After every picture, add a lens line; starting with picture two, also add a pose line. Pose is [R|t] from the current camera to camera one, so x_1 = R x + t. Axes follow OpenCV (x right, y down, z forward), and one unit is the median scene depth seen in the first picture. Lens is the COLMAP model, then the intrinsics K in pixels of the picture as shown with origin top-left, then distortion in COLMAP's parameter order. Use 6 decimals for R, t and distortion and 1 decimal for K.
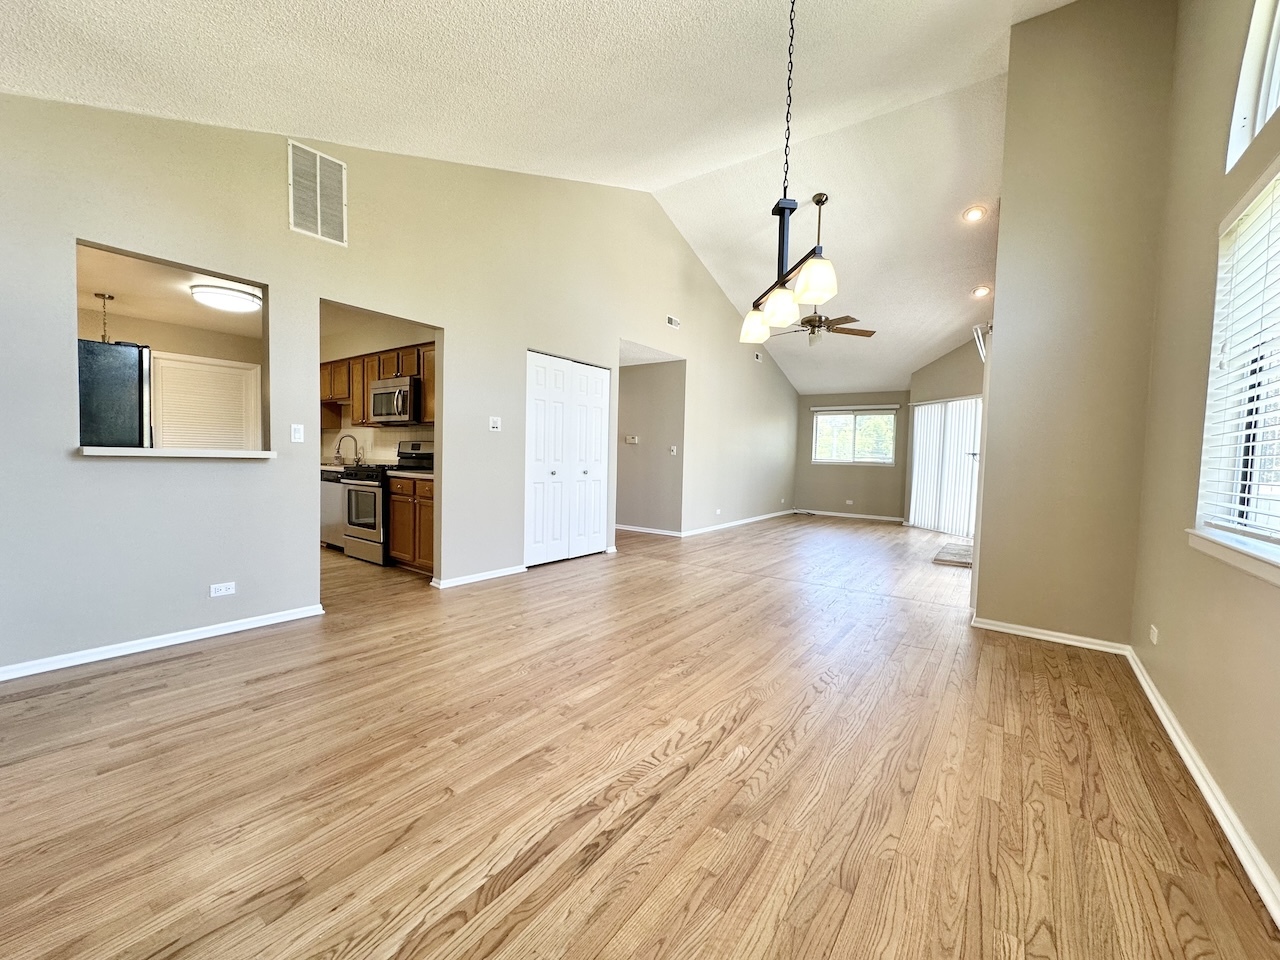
lens RADIAL K [[510.1, 0, 637.7], [0, 510.1, 483.5], [0, 0, 1]] dist [-0.003131, 0.000886]
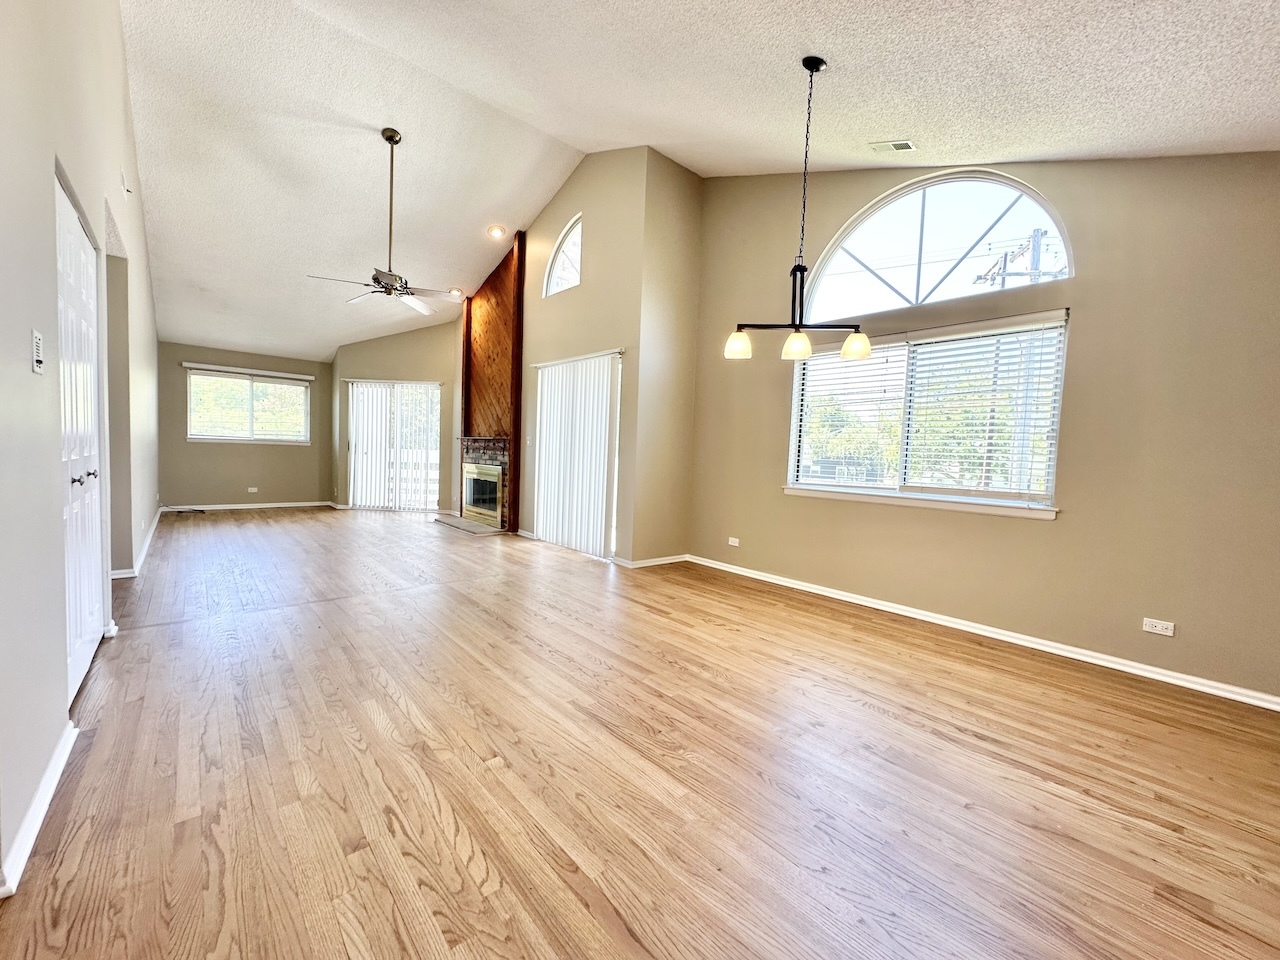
lens RADIAL K [[510.1, 0, 640.1], [0, 510.1, 480.6], [0, 0, 1]] dist [-0.003131, 0.000886]
pose [[0.212577, -0.072039, 0.974485, -0.447583], [0.021241, 0.997384, 0.069099, -0.037776], [-0.976913, 0.006011, 0.213551, 0.439576]]
